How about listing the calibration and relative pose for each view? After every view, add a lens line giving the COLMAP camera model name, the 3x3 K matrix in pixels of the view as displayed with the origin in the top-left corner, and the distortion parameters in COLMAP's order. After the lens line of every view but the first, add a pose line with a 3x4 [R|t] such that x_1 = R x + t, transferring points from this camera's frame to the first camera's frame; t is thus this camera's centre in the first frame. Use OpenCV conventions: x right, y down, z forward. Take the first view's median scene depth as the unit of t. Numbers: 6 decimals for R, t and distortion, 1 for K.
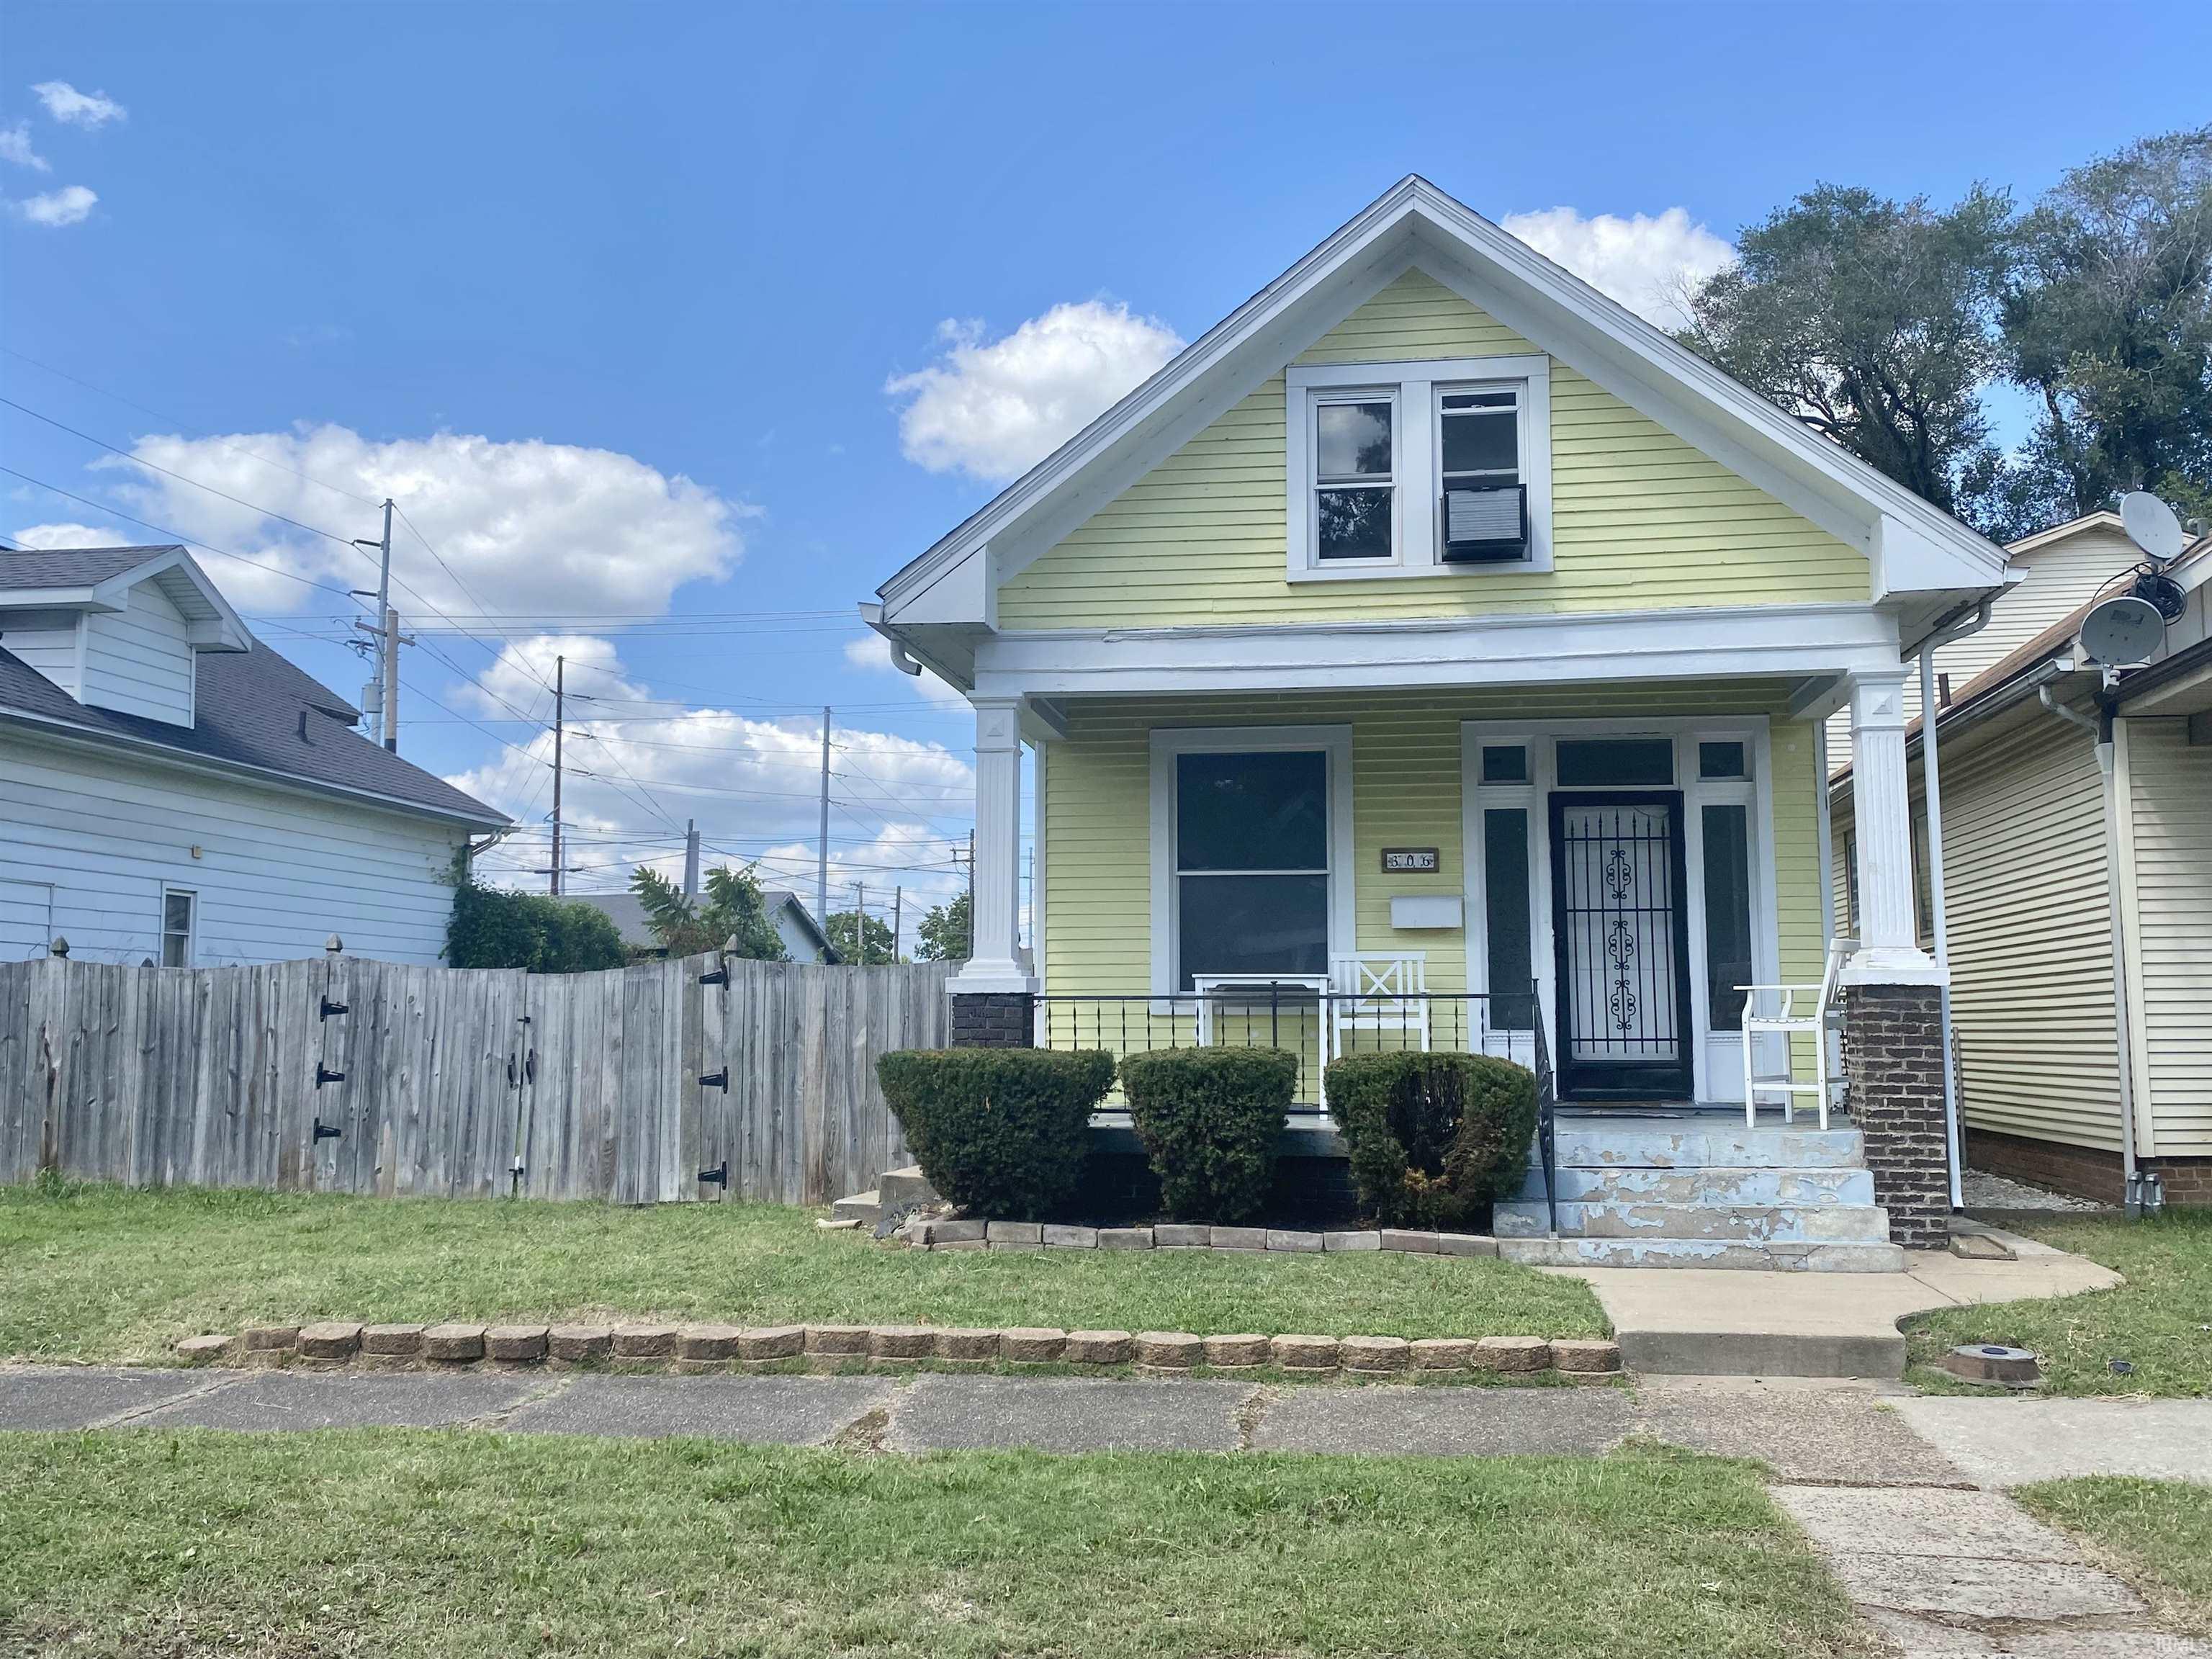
lens RADIAL K [[1882.3, 0, 1110.8], [0, 1882.3, 802.3], [0, 0, 1]] dist [0.087672, -0.180709]
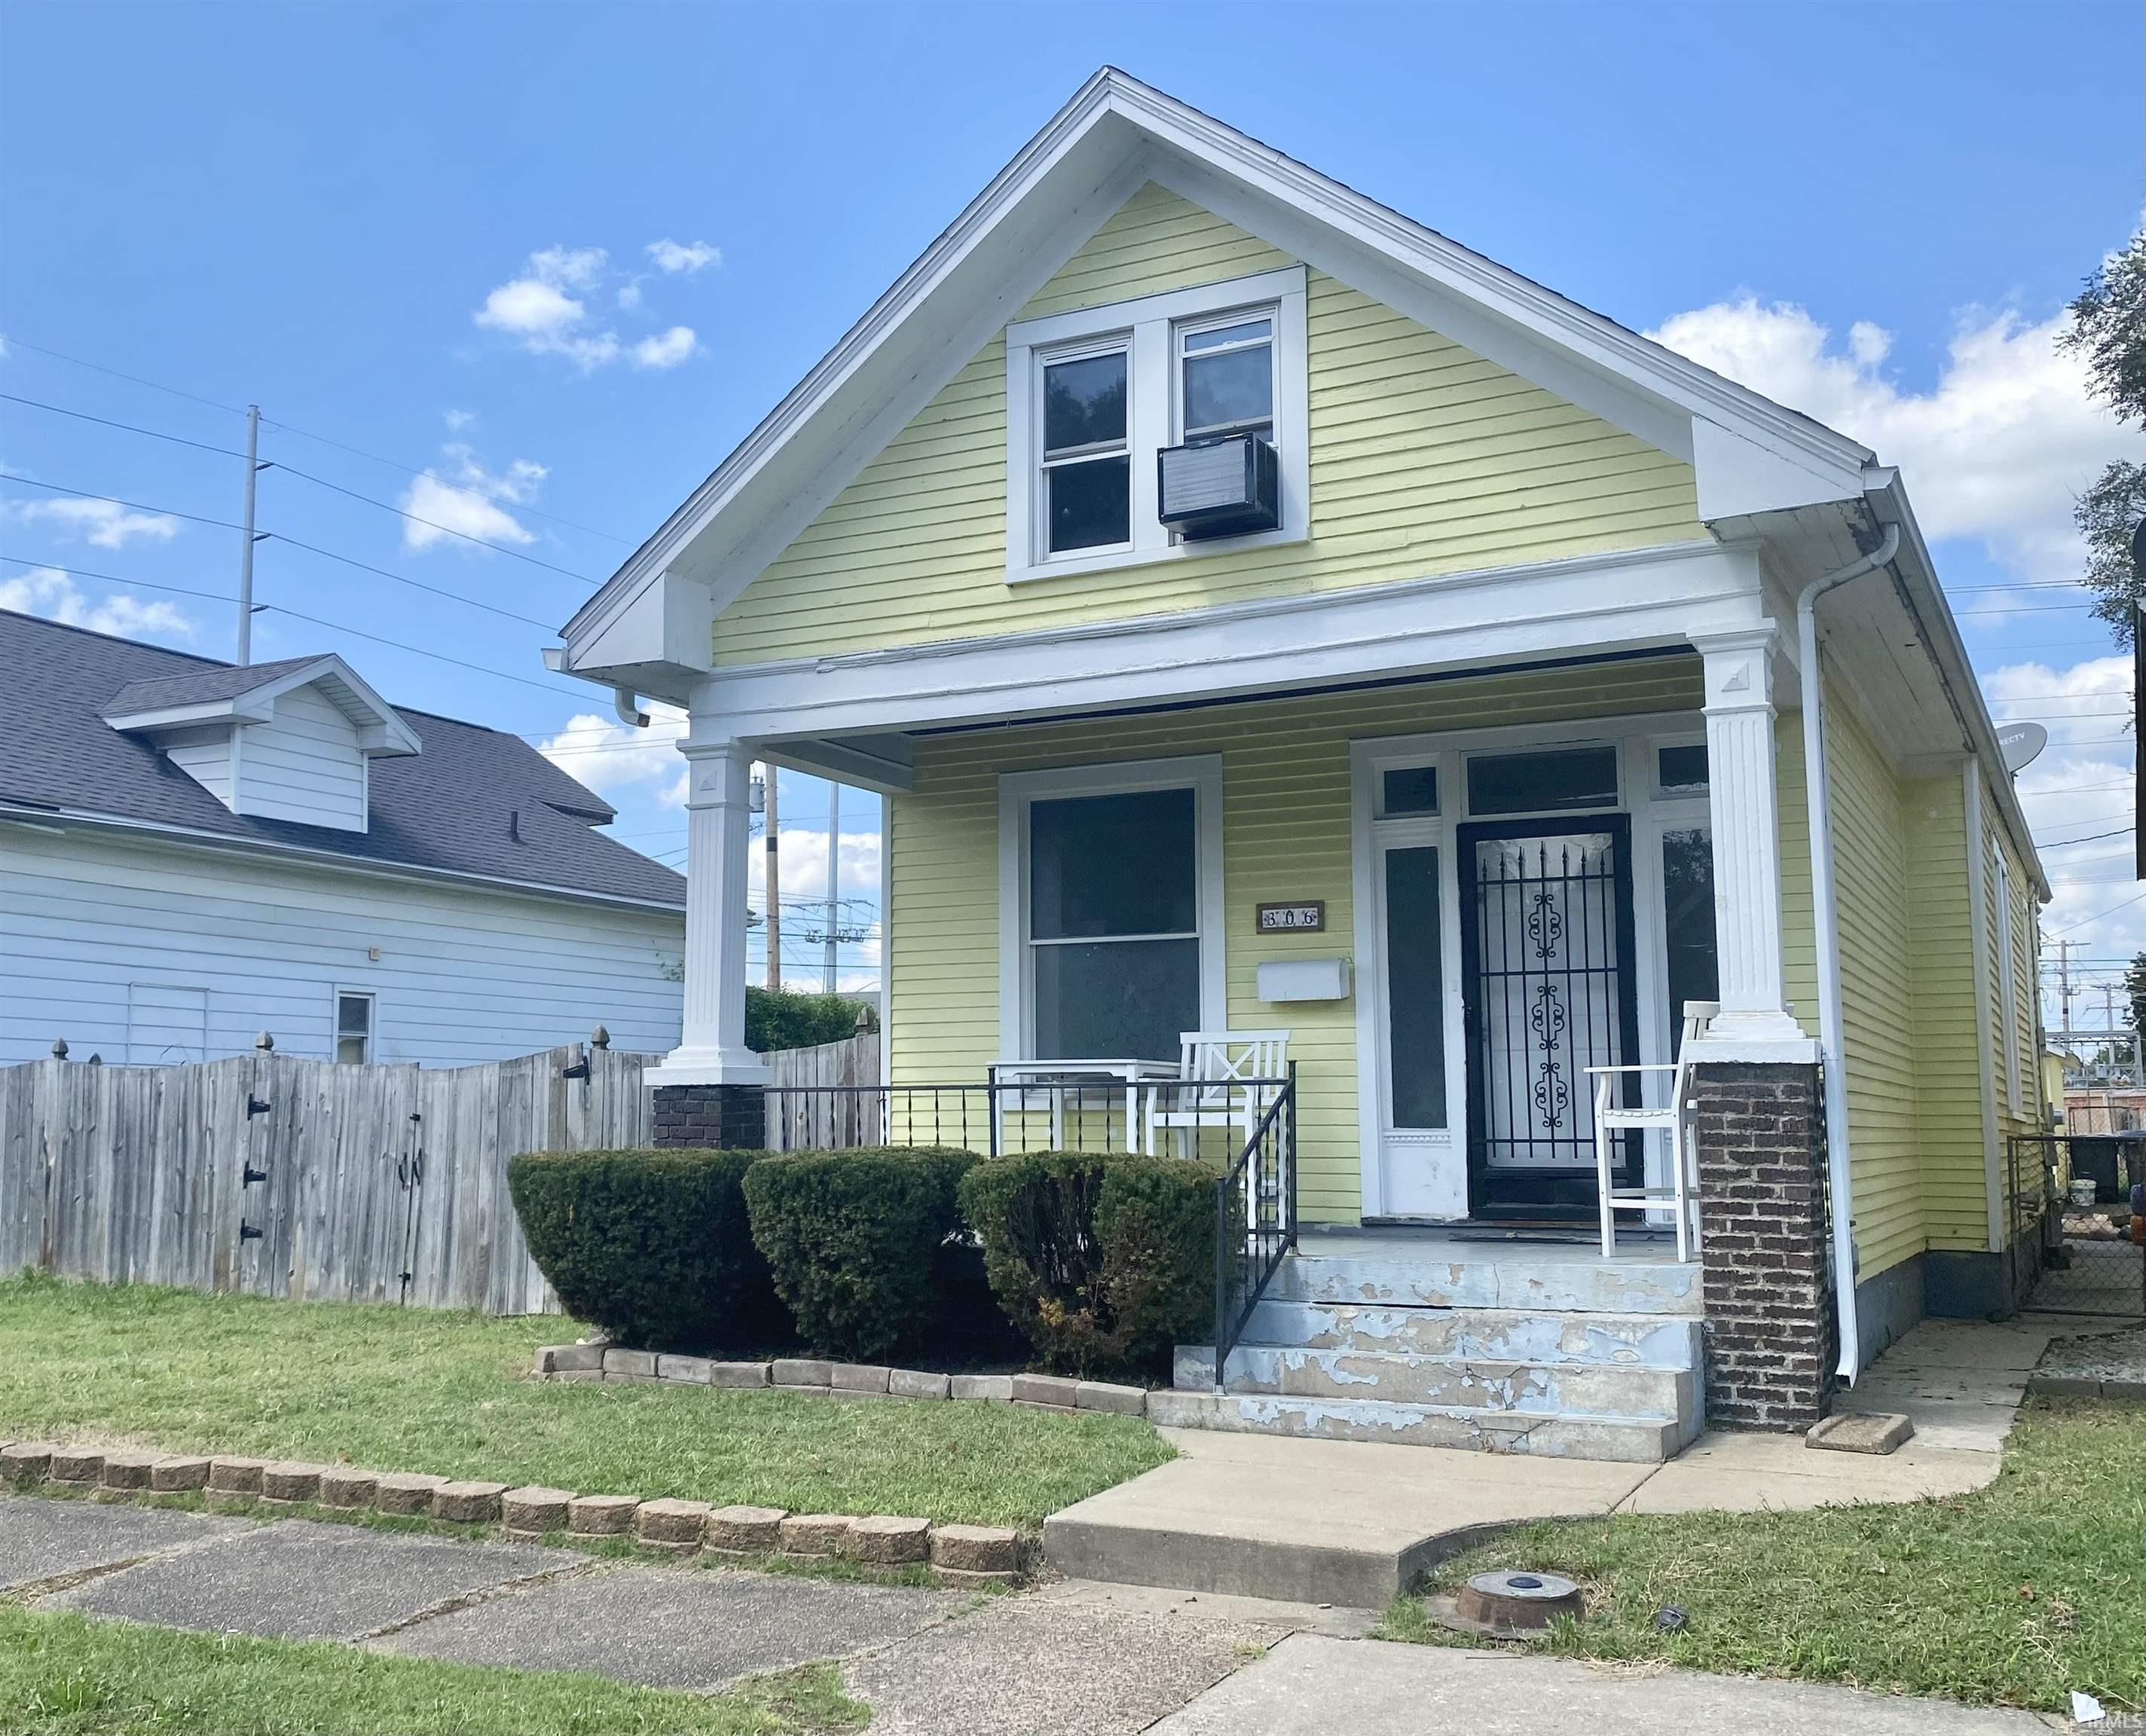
lens RADIAL K [[2033.7, 0, 1073.0], [0, 2033.7, 868.0], [0, 0, 1]] dist [0.082020, -0.154062]
pose [[0.938914, -0.043452, -0.341399, 0.376797], [0.039854, 0.999051, -0.017548, 0.021786], [0.341837, 0.002870, 0.939755, 0.154124]]
